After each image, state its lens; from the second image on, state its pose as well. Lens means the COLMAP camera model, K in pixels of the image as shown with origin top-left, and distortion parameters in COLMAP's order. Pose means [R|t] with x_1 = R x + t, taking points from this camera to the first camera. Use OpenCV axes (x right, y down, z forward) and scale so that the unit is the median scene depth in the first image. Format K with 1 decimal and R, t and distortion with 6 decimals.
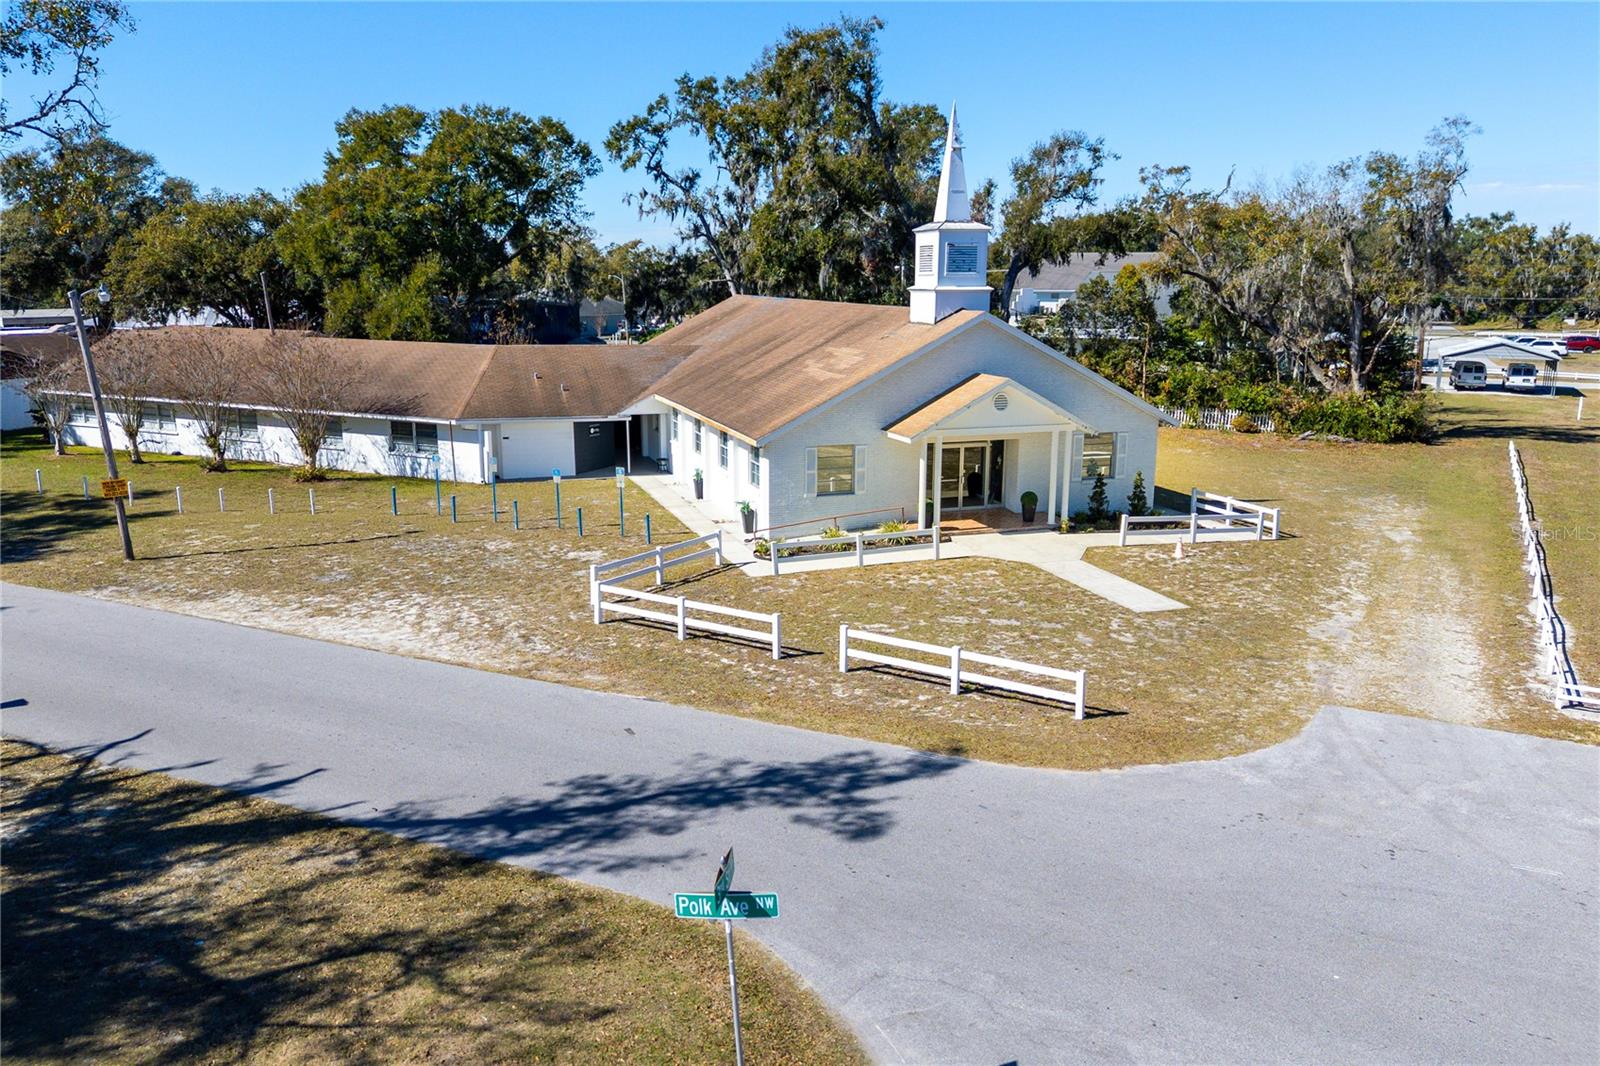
lens RADIAL K [[1191.9, 0, 806.3], [0, 1191.9, 537.9], [0, 0, 1]] dist [0.067660, -0.052743]
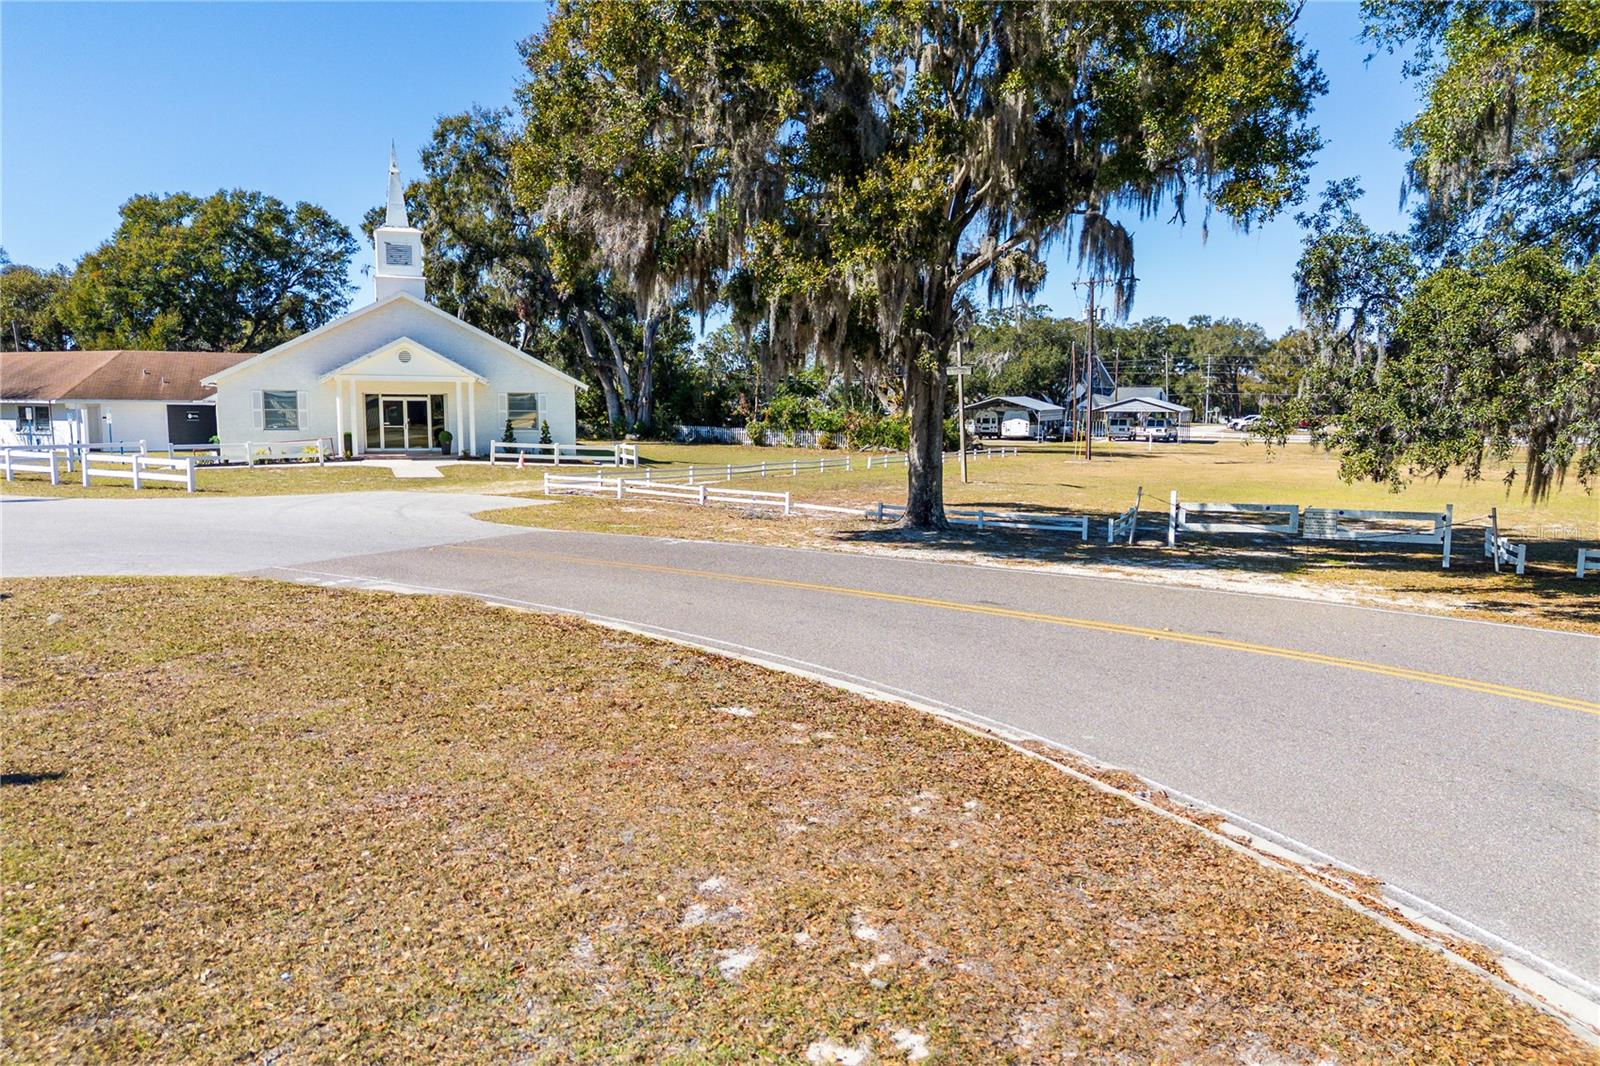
lens RADIAL K [[1191.9, 0, 797.9], [0, 1191.9, 538.4], [0, 0, 1]] dist [0.067660, -0.052743]
pose [[0.999915, 0.002265, -0.012840, 0.621830], [-0.003717, 0.993450, -0.114204, 0.234435], [0.012497, 0.114242, 0.993374, -0.263571]]
